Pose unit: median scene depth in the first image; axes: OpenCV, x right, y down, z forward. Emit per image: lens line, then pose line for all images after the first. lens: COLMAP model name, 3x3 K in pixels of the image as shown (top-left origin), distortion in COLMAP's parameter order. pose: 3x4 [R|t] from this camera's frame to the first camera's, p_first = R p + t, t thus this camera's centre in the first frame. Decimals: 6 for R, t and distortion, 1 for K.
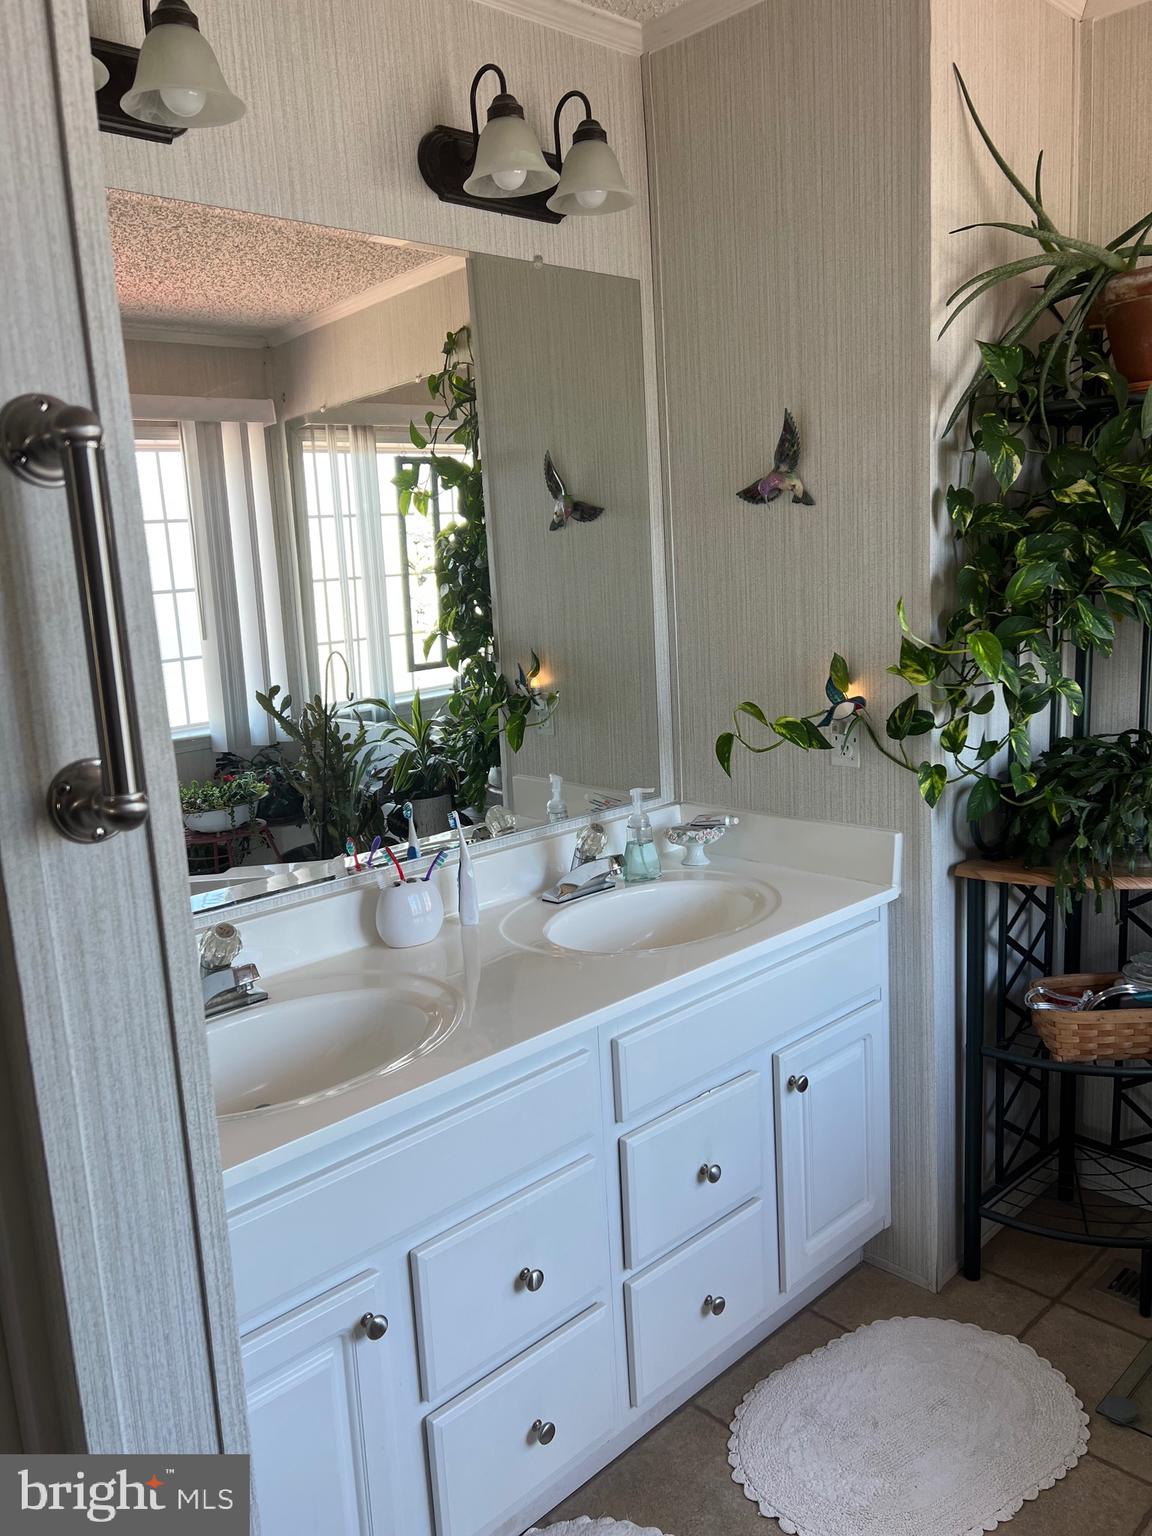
lens RADIAL K [[1154.1, 0, 572.8], [0, 1154.1, 773.6], [0, 0, 1]] dist [0.058940, -0.065544]
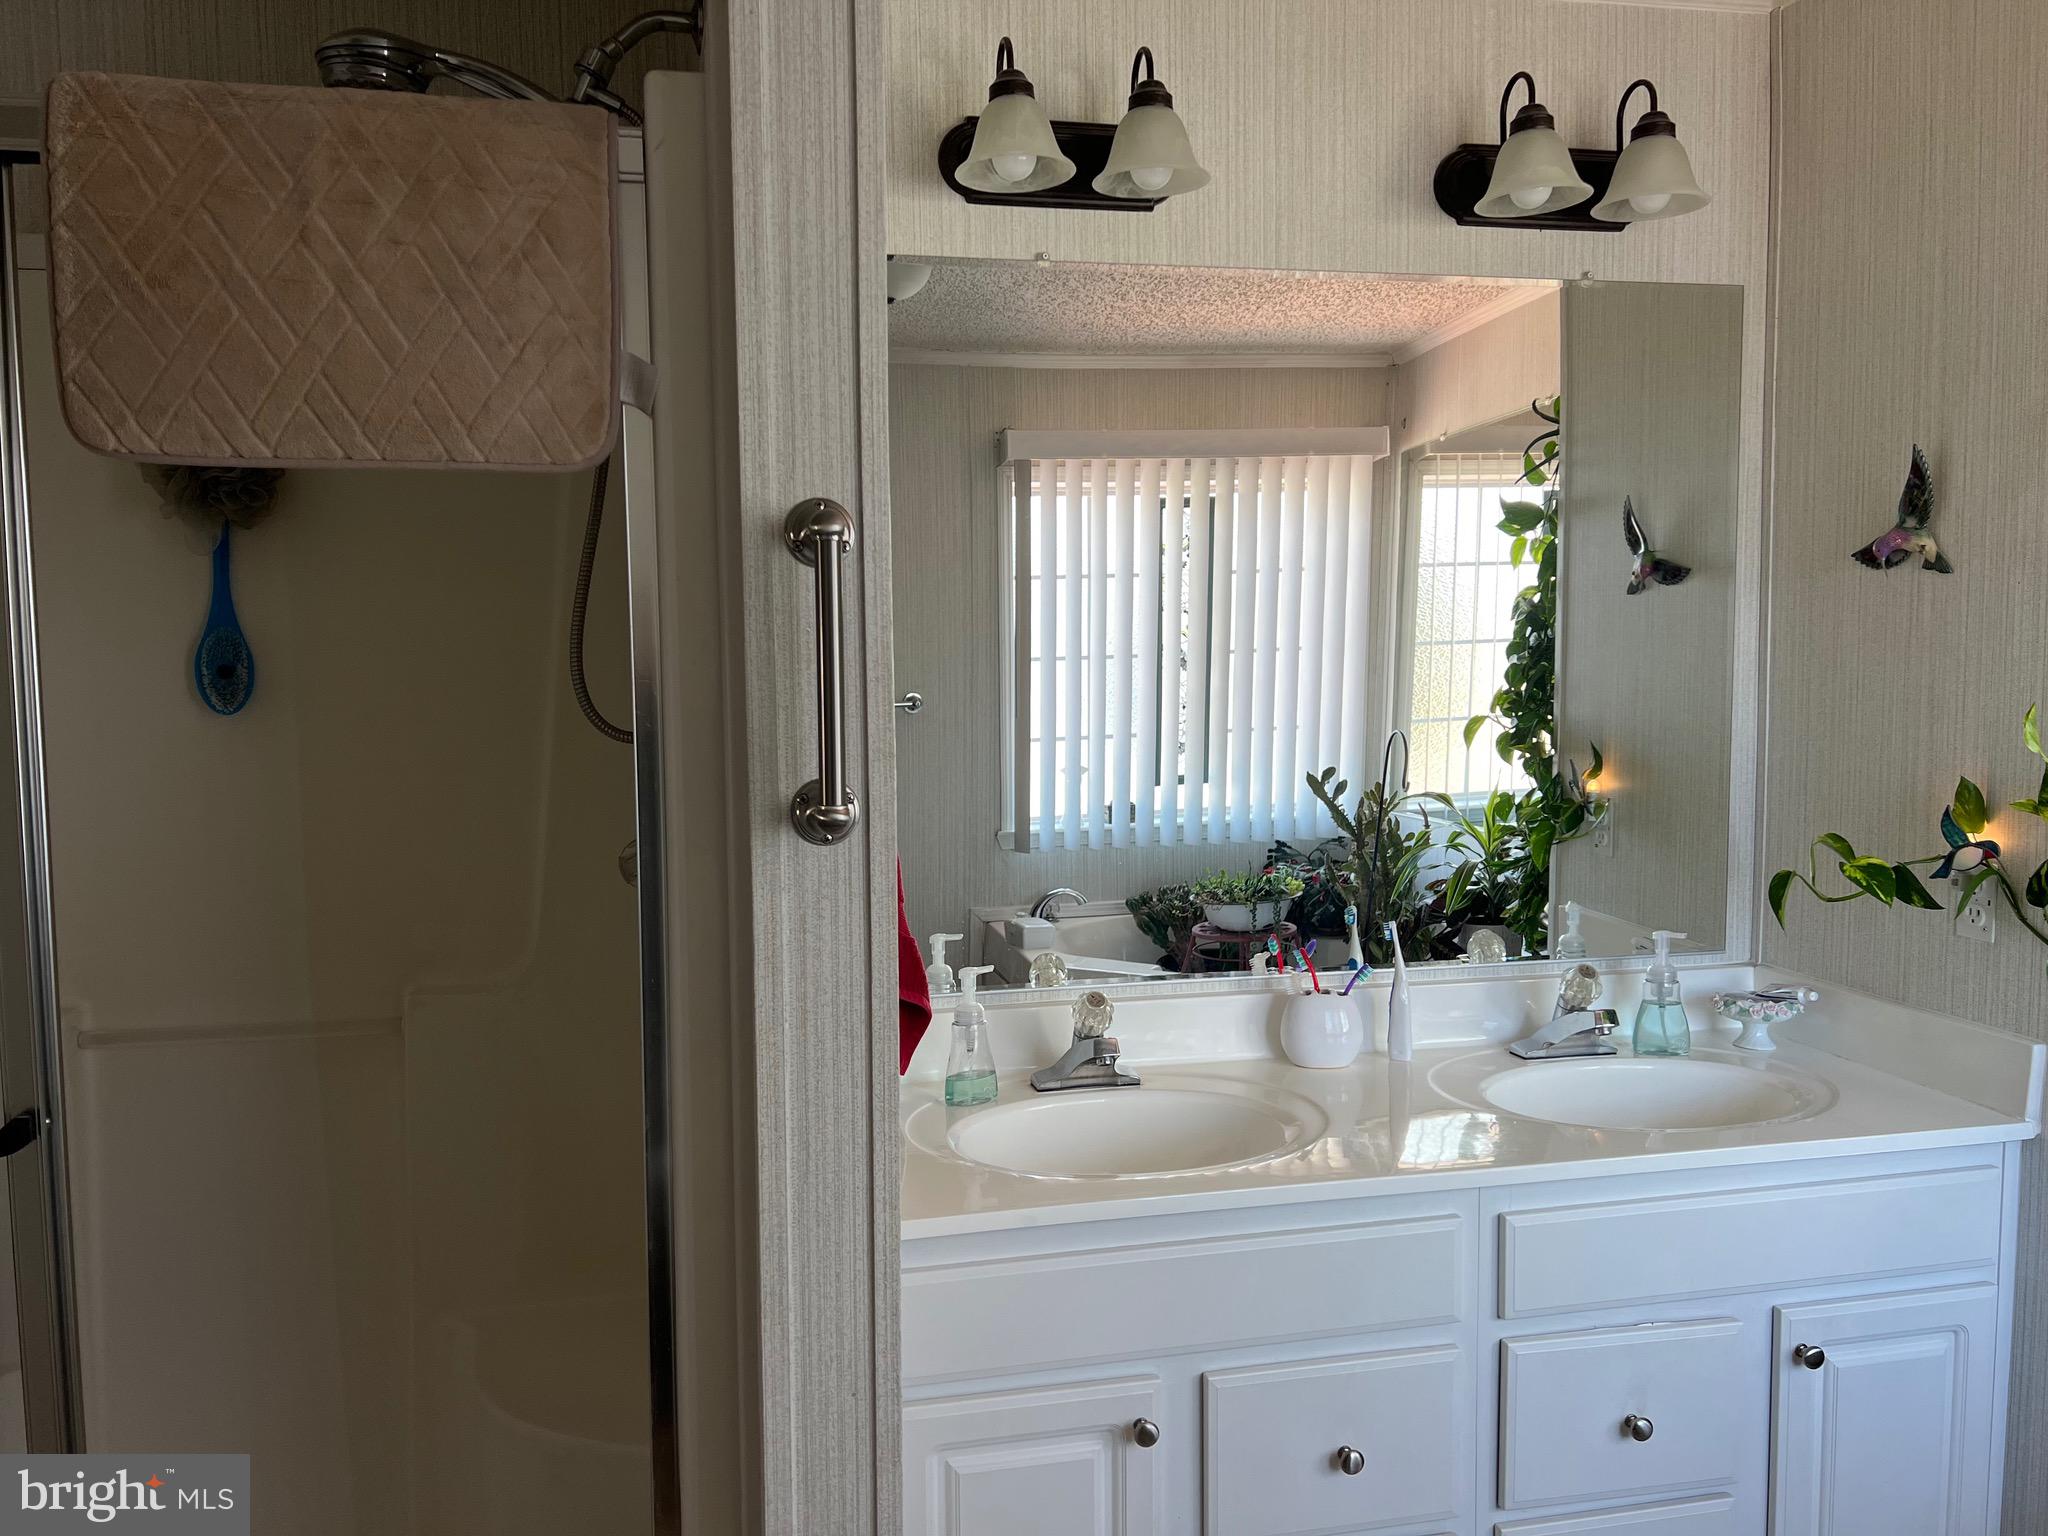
lens RADIAL K [[1538.8, 0, 1013.9], [0, 1538.8, 765.6], [0, 0, 1]] dist [0.058940, -0.065544]
pose [[0.854429, 0.085737, -0.512445, 0.228017], [-0.128494, 0.990523, -0.048521, 0.010928], [0.503429, 0.107304, 0.857348, -0.123412]]
